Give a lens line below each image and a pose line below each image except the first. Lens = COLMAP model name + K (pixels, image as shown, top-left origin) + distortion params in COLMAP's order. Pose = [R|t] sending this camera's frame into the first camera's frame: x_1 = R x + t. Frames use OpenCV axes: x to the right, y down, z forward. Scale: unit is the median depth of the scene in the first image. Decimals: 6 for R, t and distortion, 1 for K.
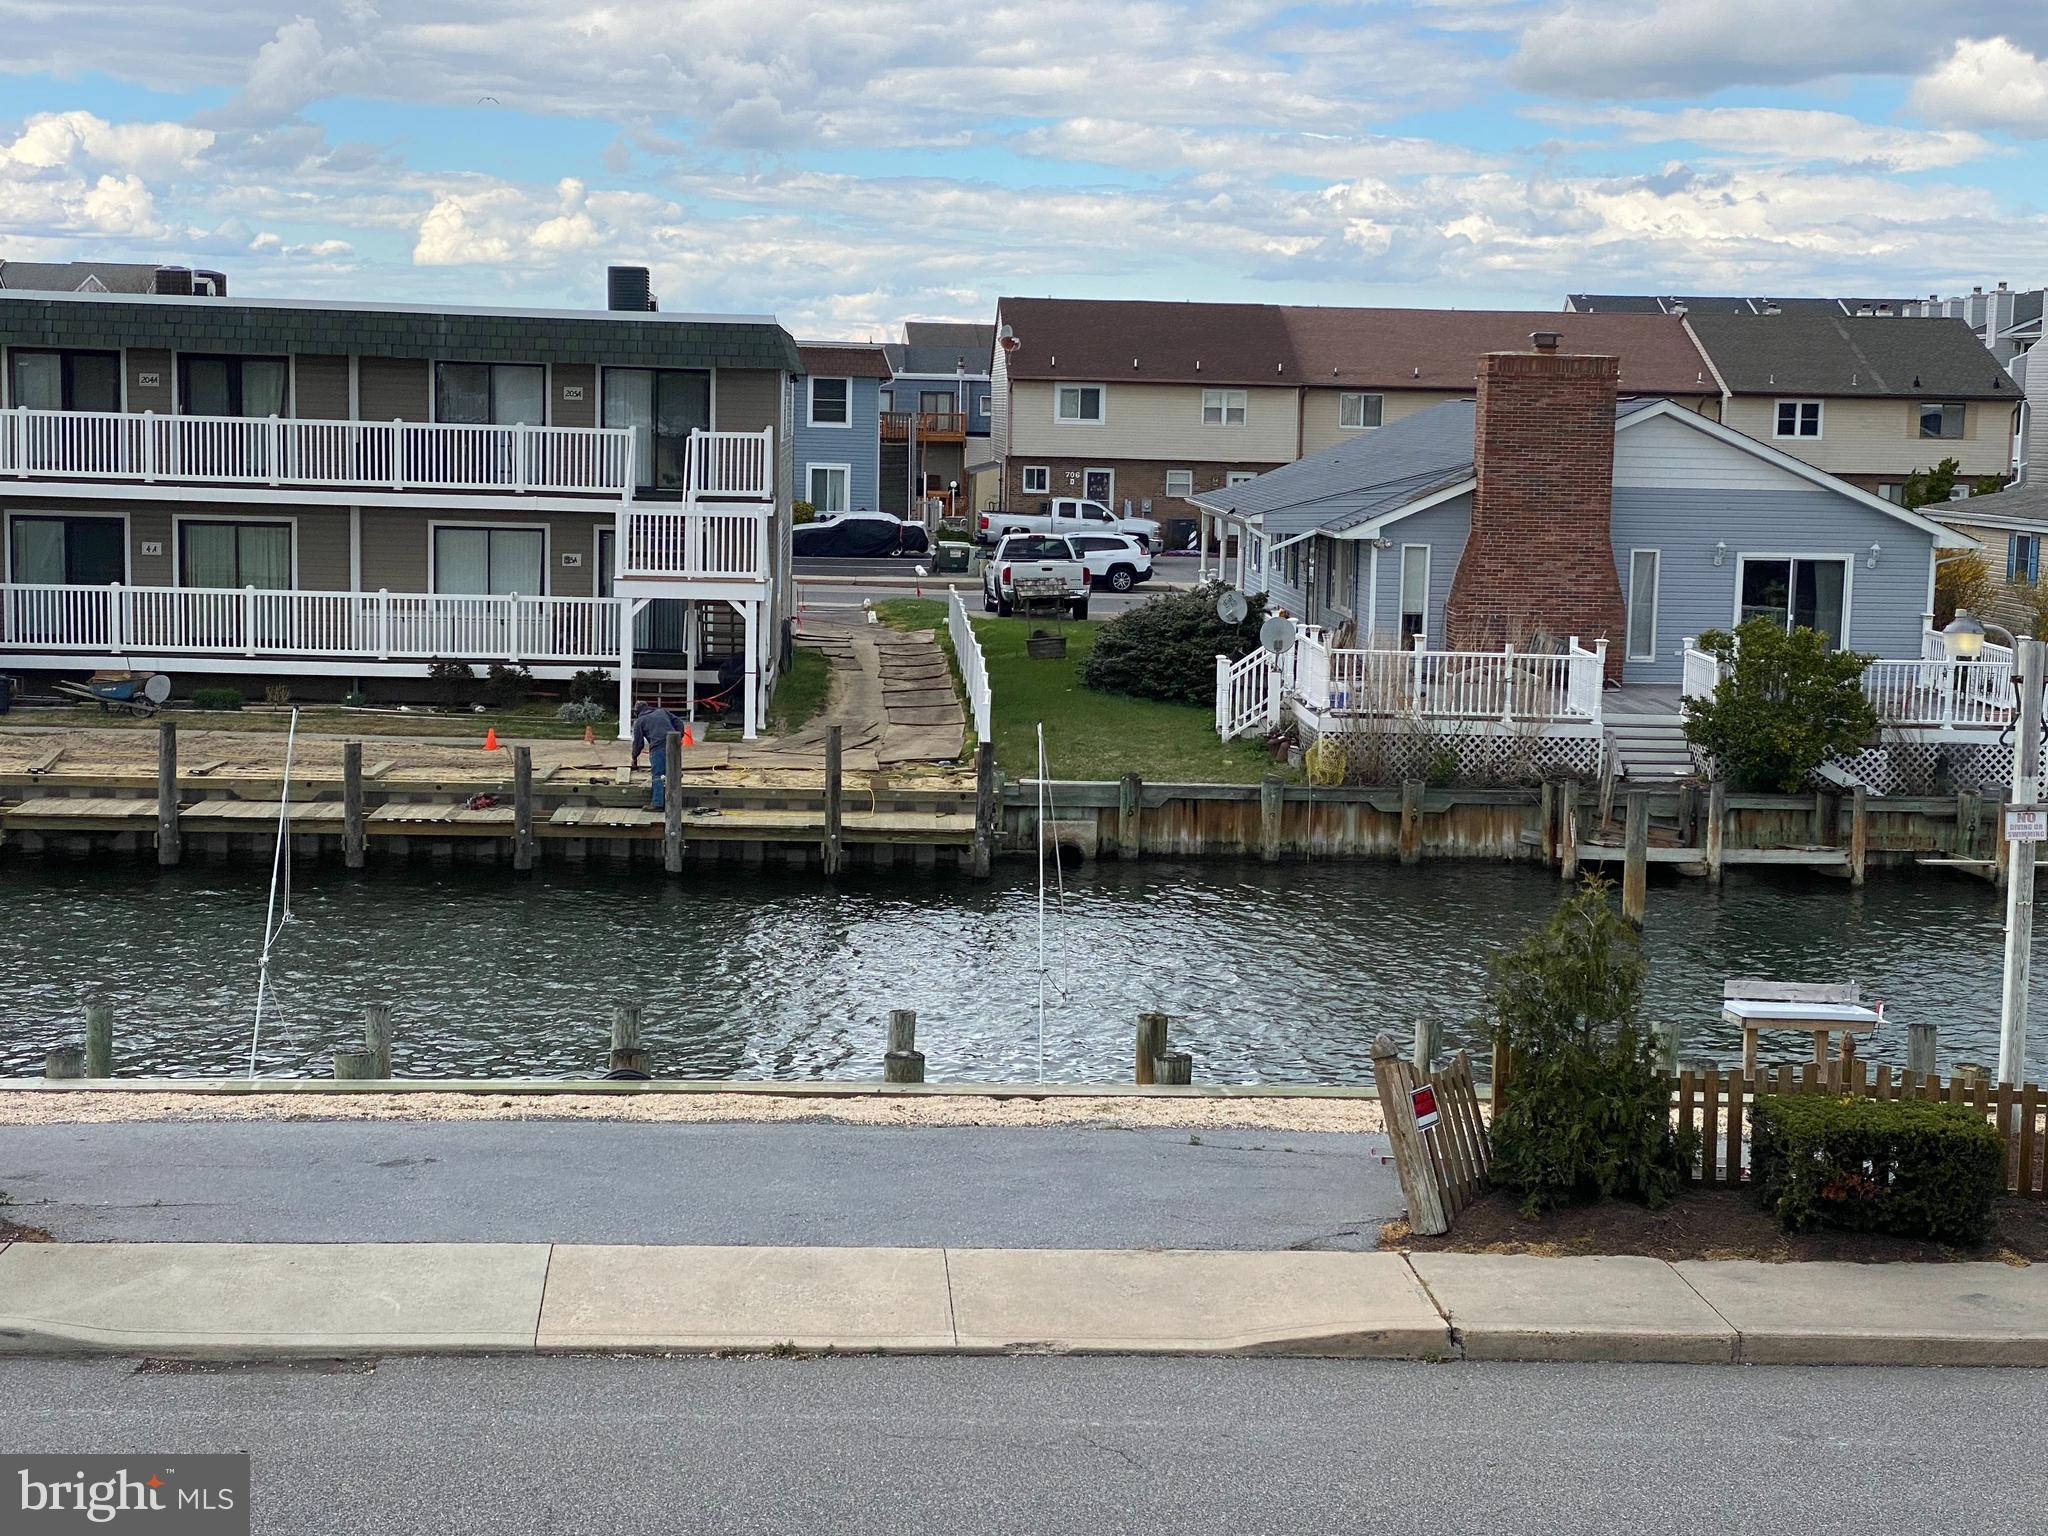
lens RADIAL K [[3095.7, 0, 1051.8], [0, 3095.7, 743.4], [0, 0, 1]] dist [0.166048, -0.155733]
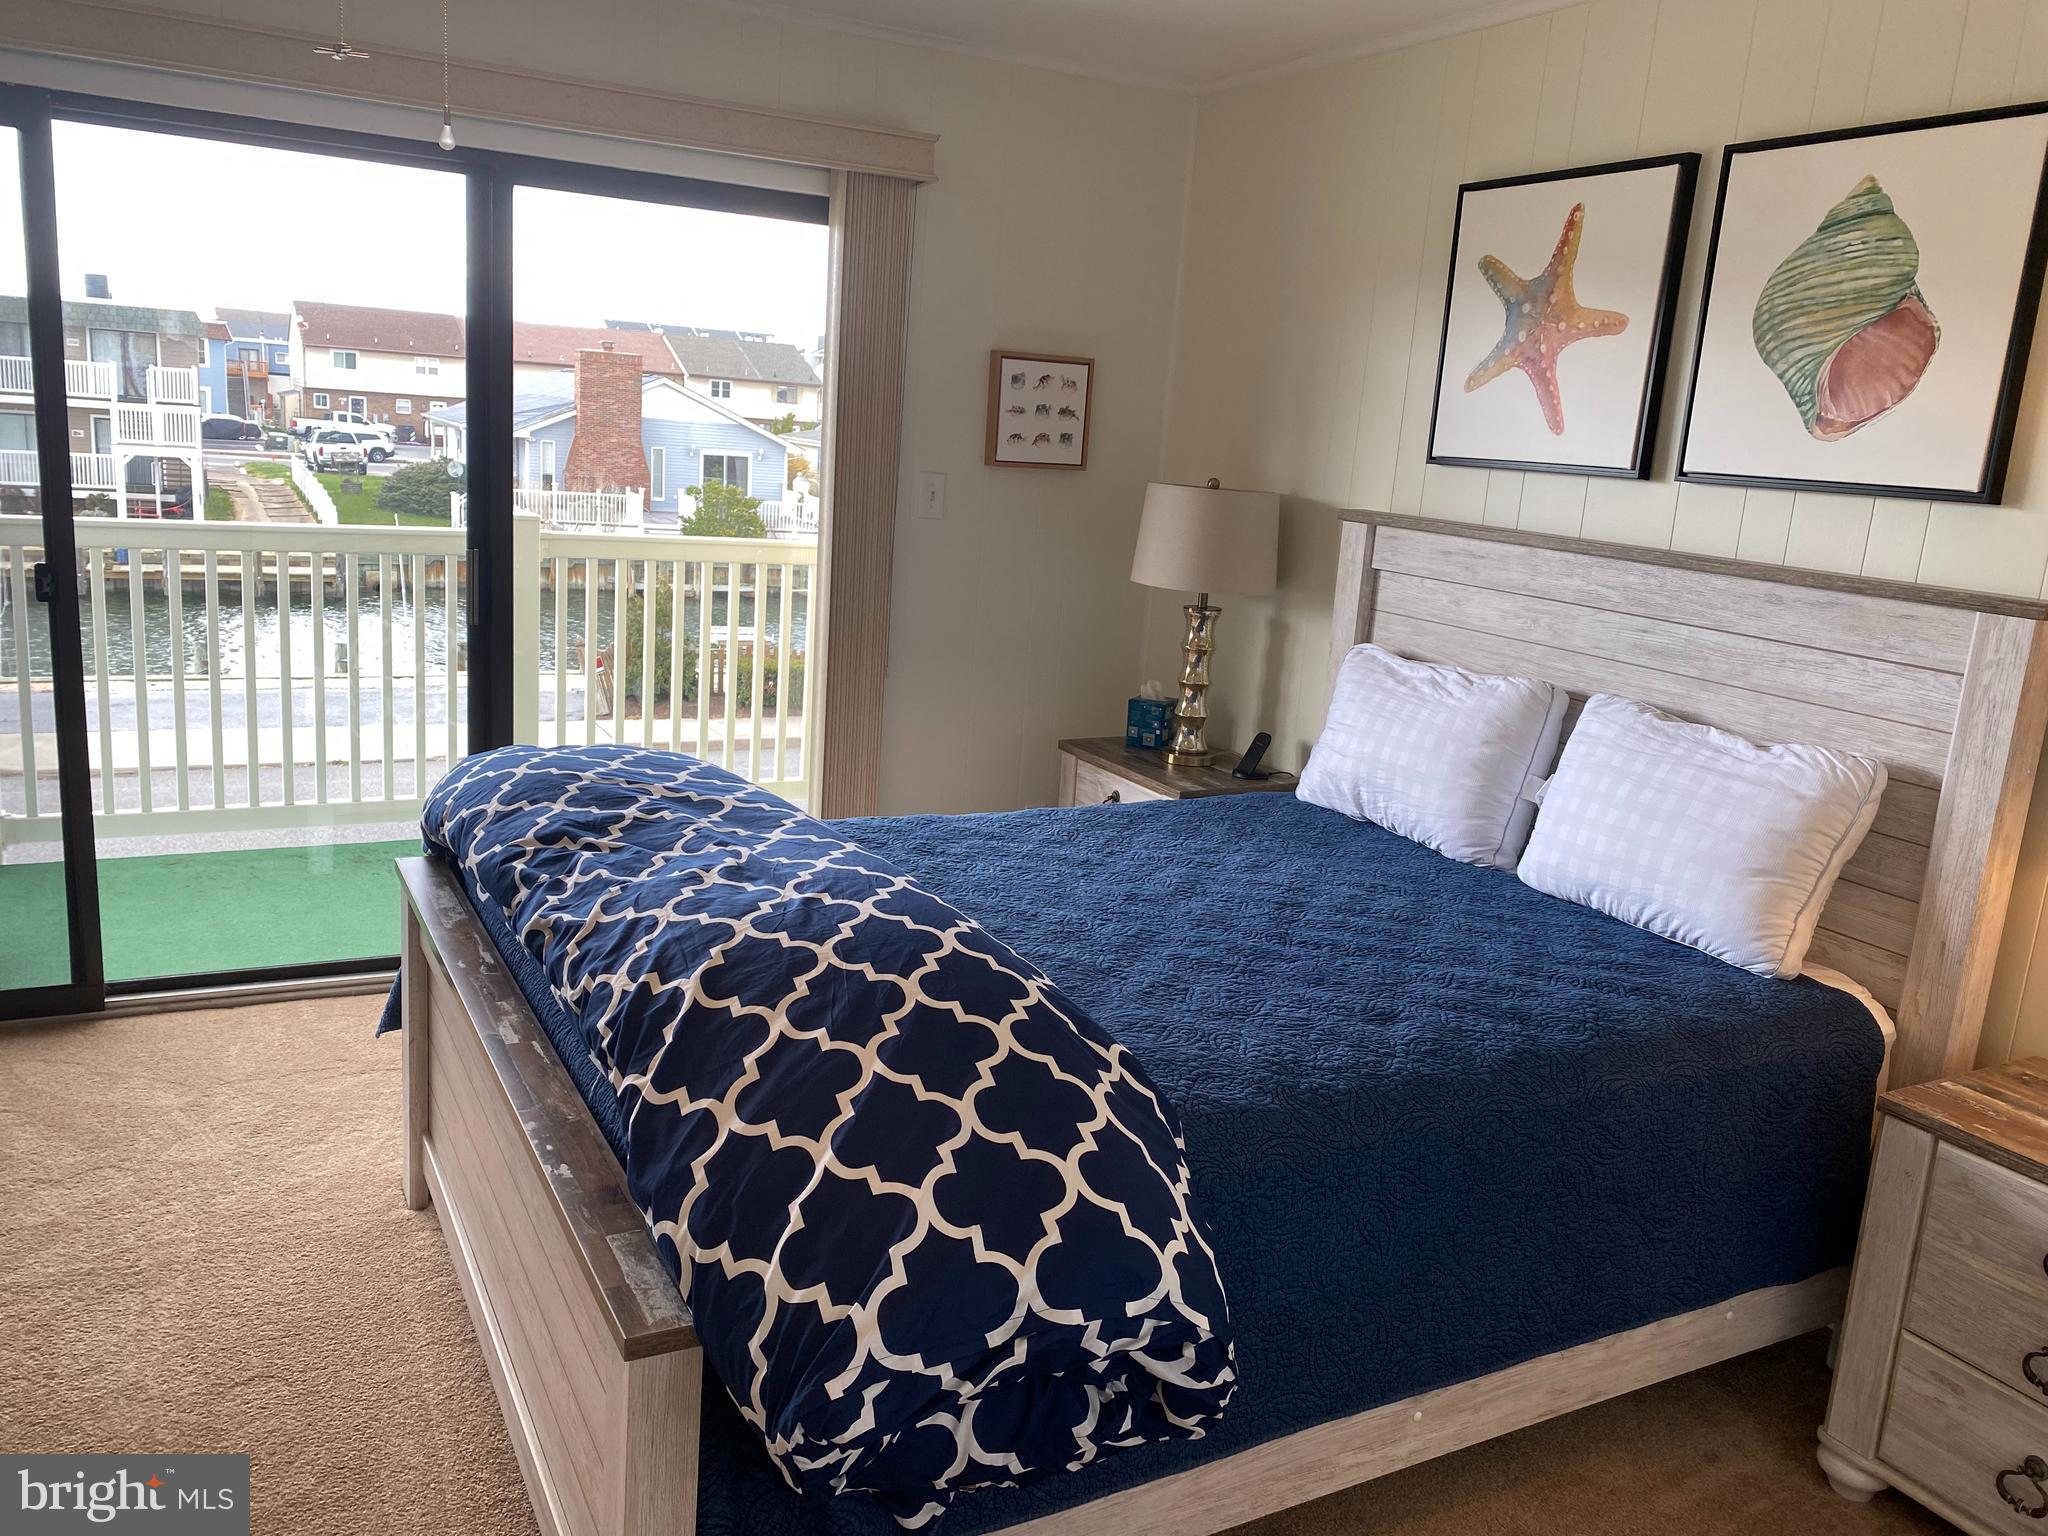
lens RADIAL K [[1586.0, 0, 1045.8], [0, 1586.0, 783.6], [0, 0, 1]] dist [0.011641, -0.007117]
pose [[0.906503, -0.054819, 0.418624, -0.029694], [-0.004427, 0.990246, 0.139261, 0.010384], [-0.422175, -0.128094, 0.897419, -0.097349]]
